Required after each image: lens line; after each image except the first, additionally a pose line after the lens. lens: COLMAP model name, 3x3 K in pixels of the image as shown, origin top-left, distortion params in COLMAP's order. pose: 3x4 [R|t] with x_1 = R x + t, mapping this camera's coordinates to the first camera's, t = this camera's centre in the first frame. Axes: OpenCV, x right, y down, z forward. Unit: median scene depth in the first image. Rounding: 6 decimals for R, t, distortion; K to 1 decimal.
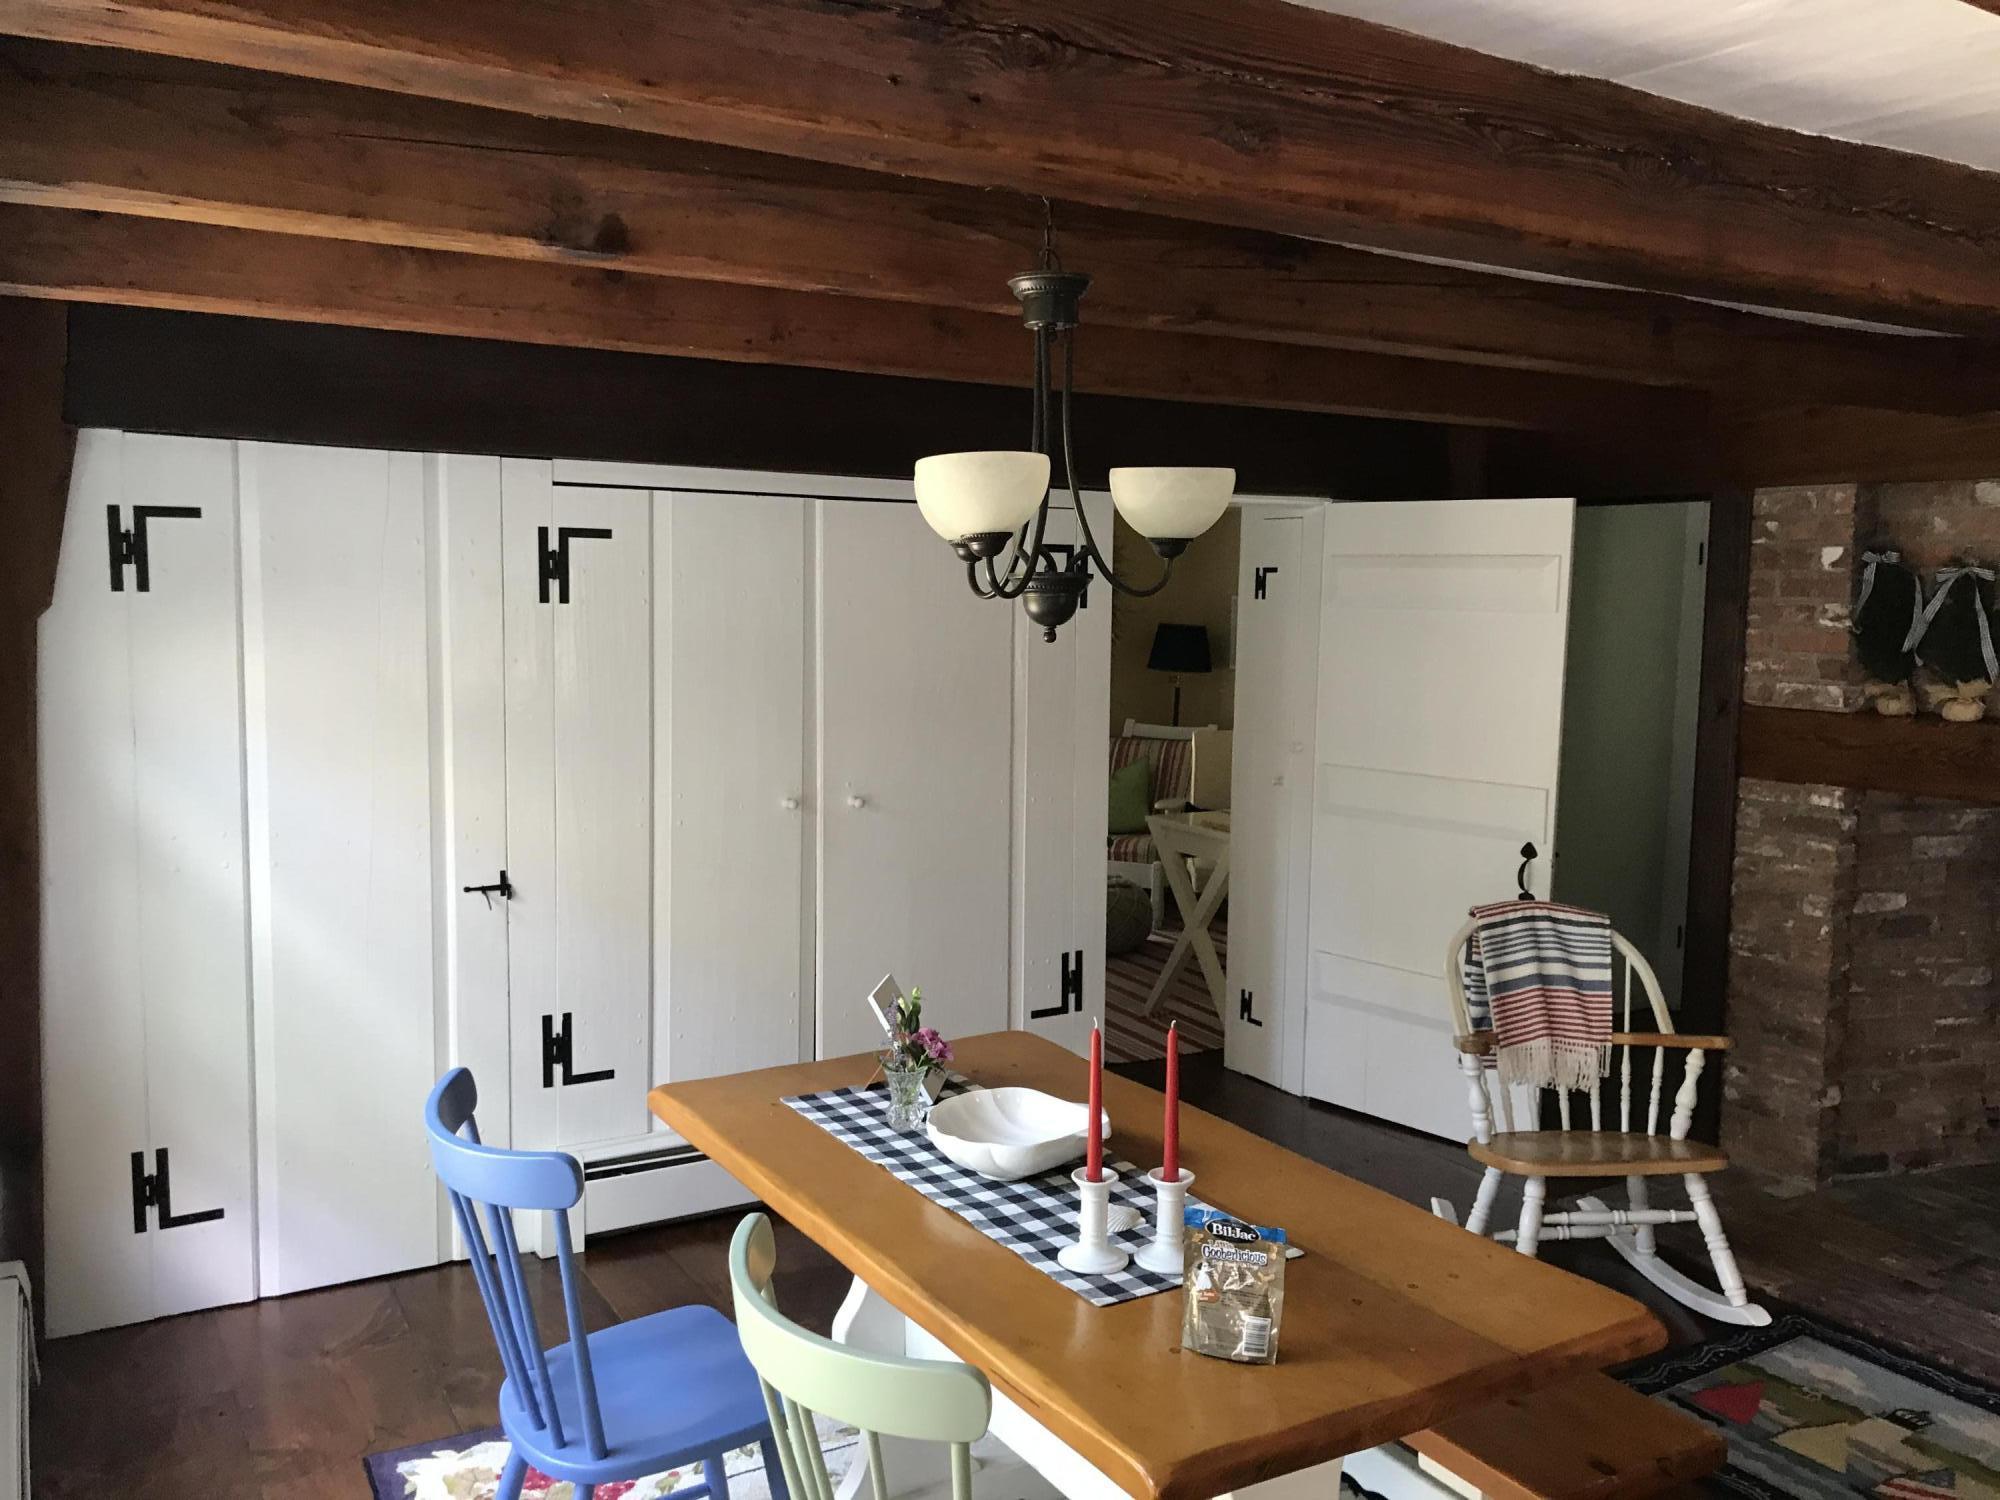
lens RADIAL K [[1688.8, 0, 999.9], [0, 1688.8, 763.2], [0, 0, 1]] dist [0.032333, -0.004112]
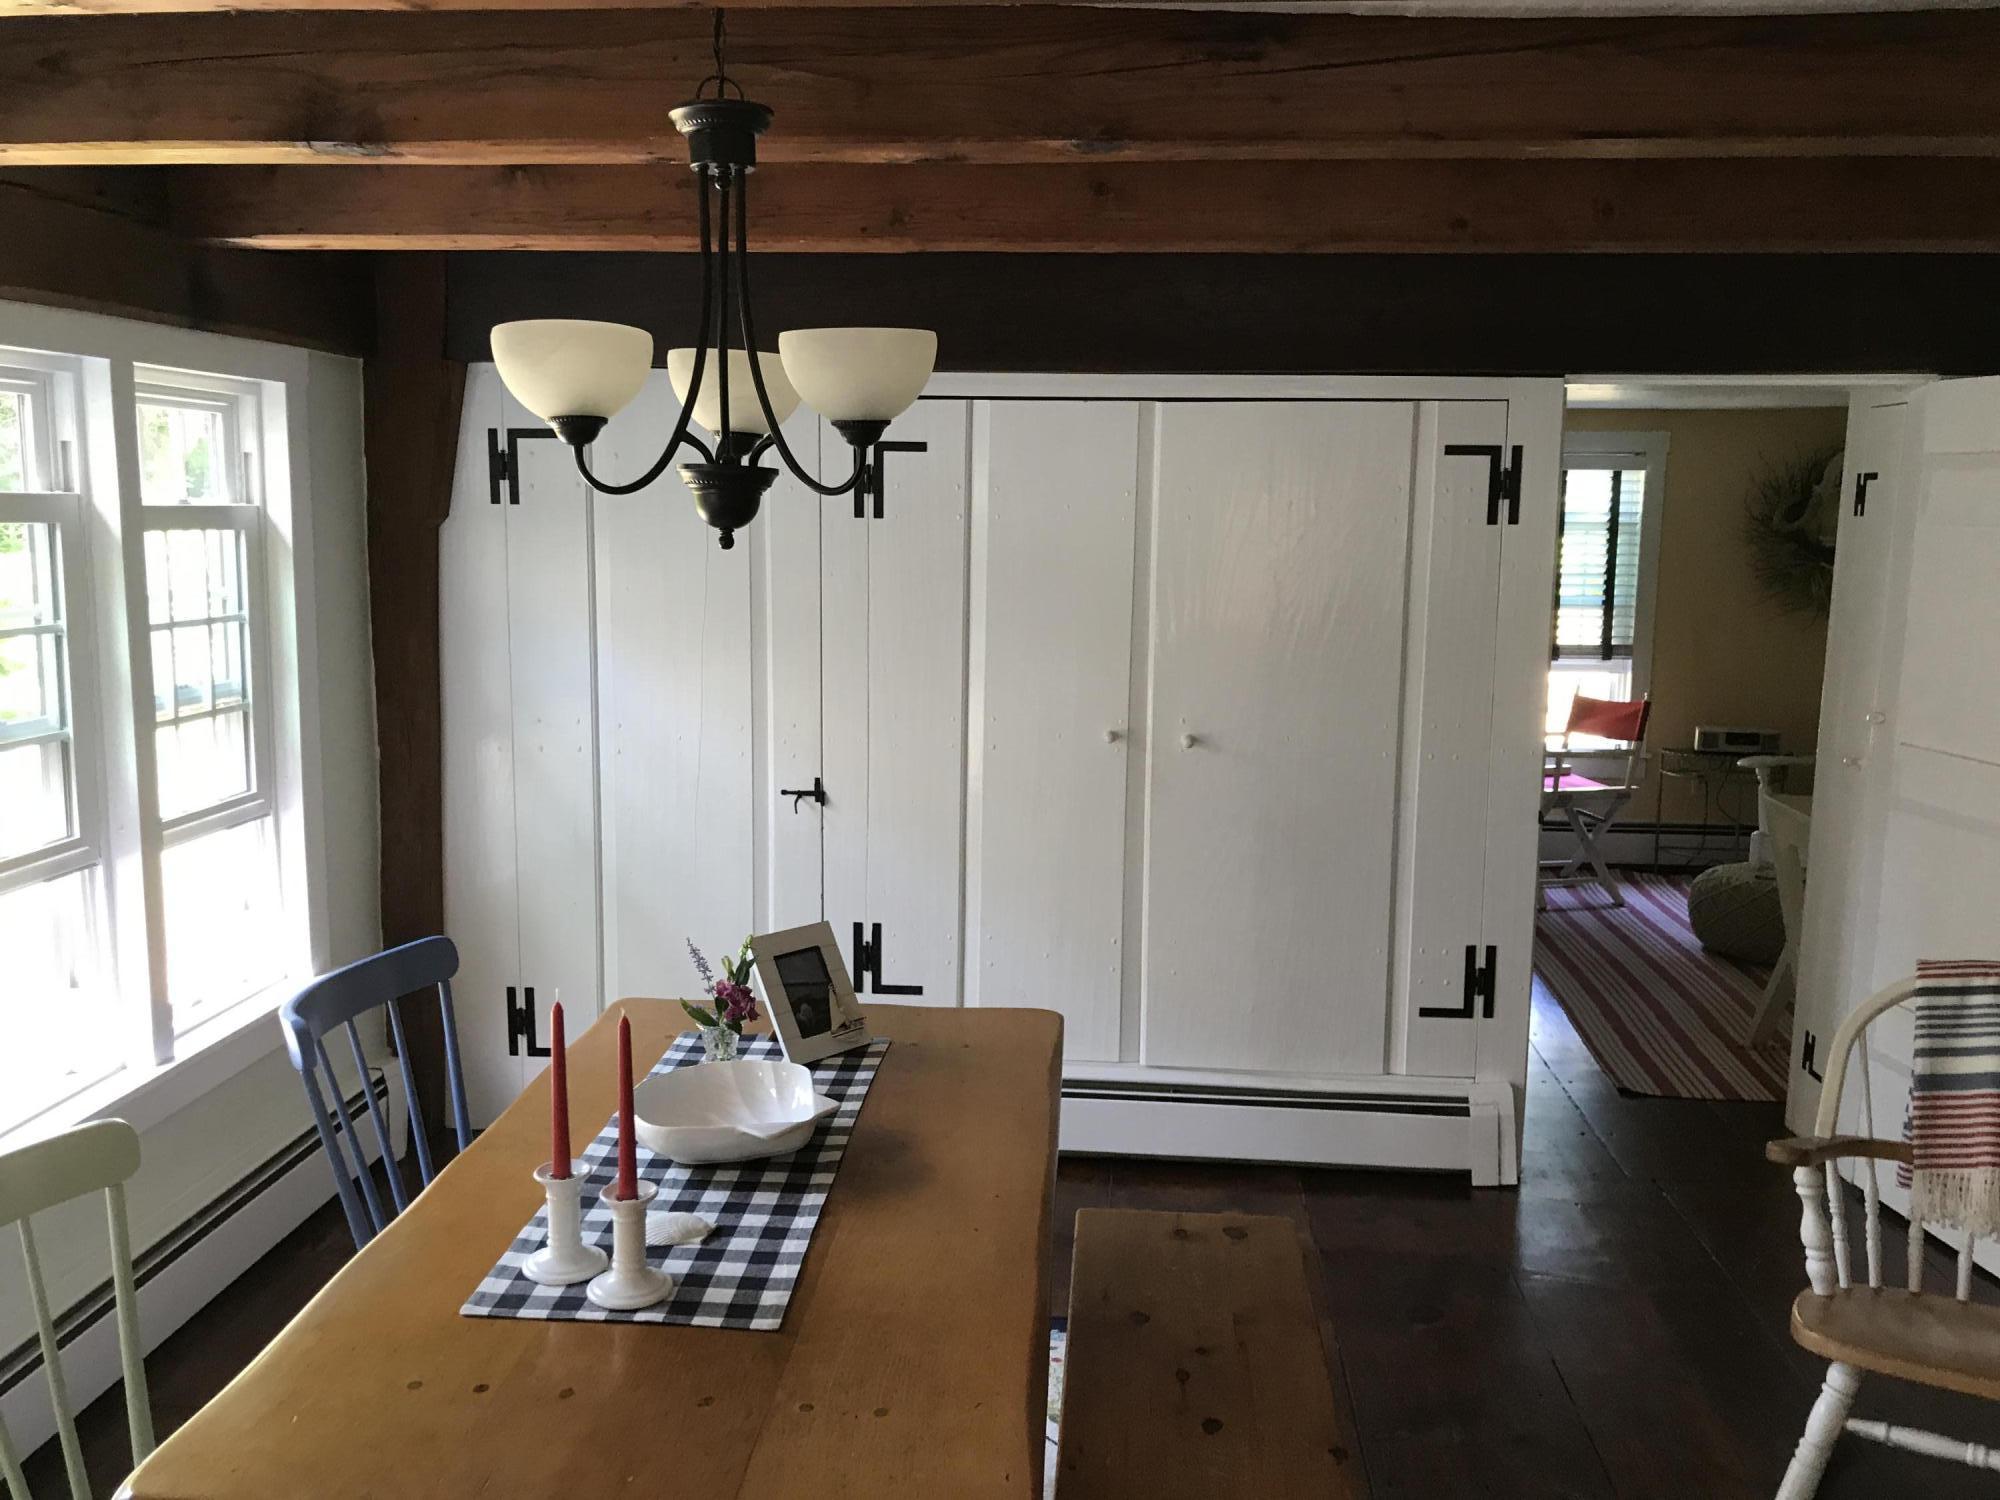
lens RADIAL K [[1675.1, 0, 1000.4], [0, 1675.1, 746.2], [0, 0, 1]] dist [0.085271, -0.158782]
pose [[0.809633, 0.080546, -0.581384, 0.351165], [-0.062497, 0.996738, 0.051058, -0.013228], [0.583600, -0.005004, 0.812026, 0.214226]]
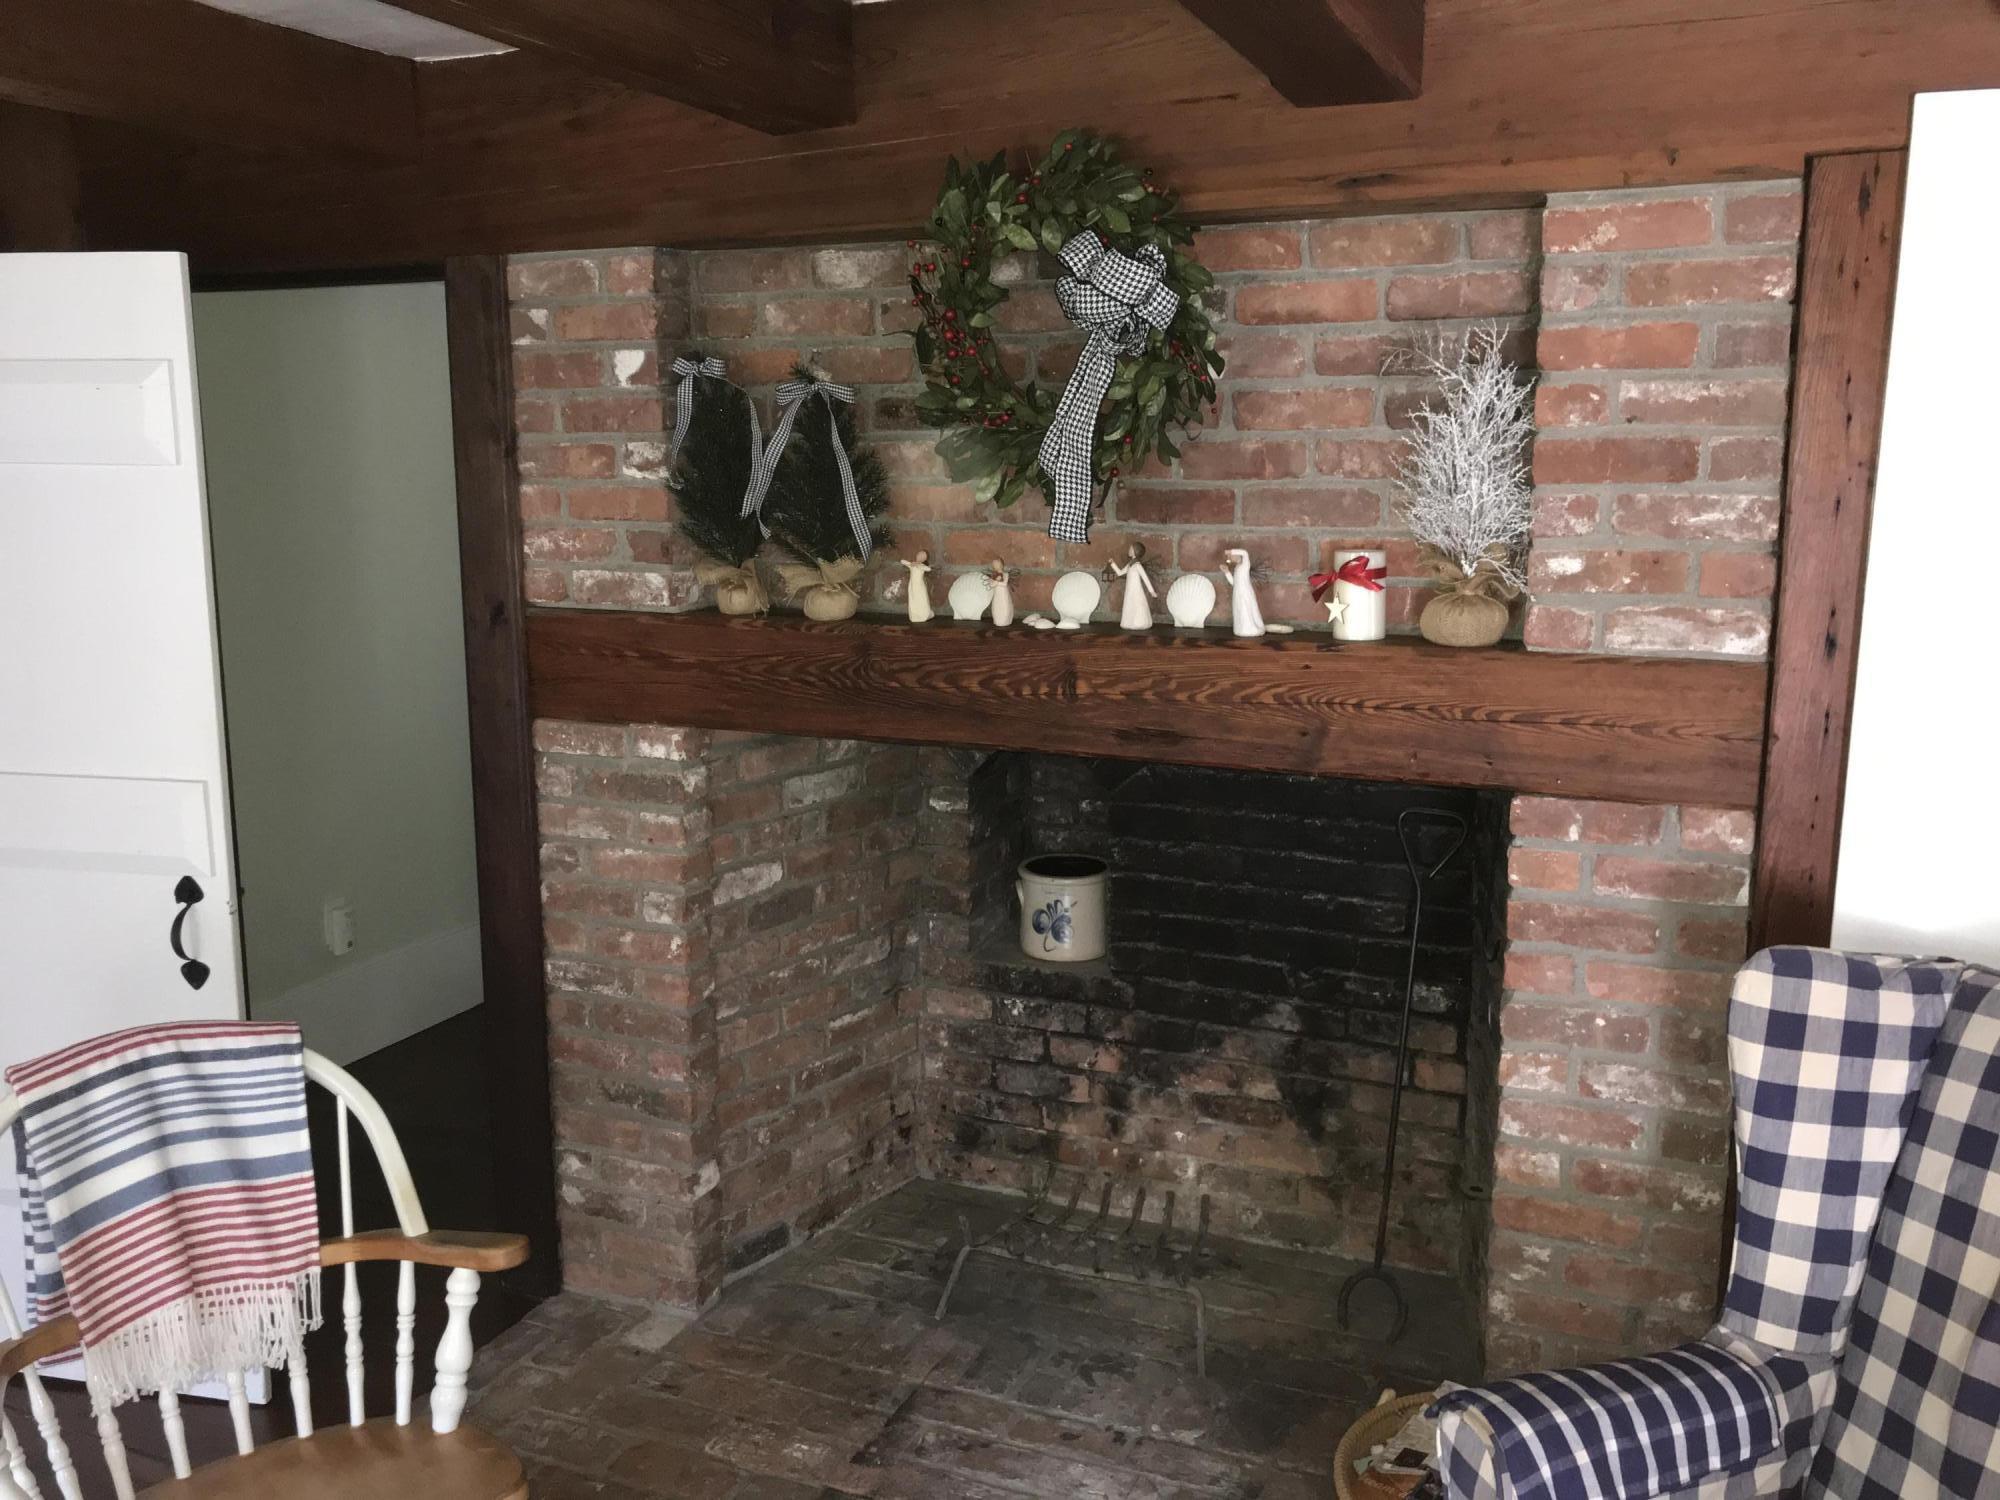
lens RADIAL K [[1606.6, 0, 1002.6], [0, 1606.6, 739.7], [0, 0, 1]] dist [0.083302, -0.135854]
pose [[0.808057, -0.116291, 0.577512, 0.239230], [0.071834, 0.992458, 0.099336, -0.033992], [-0.584708, -0.038784, 0.810316, 0.430322]]
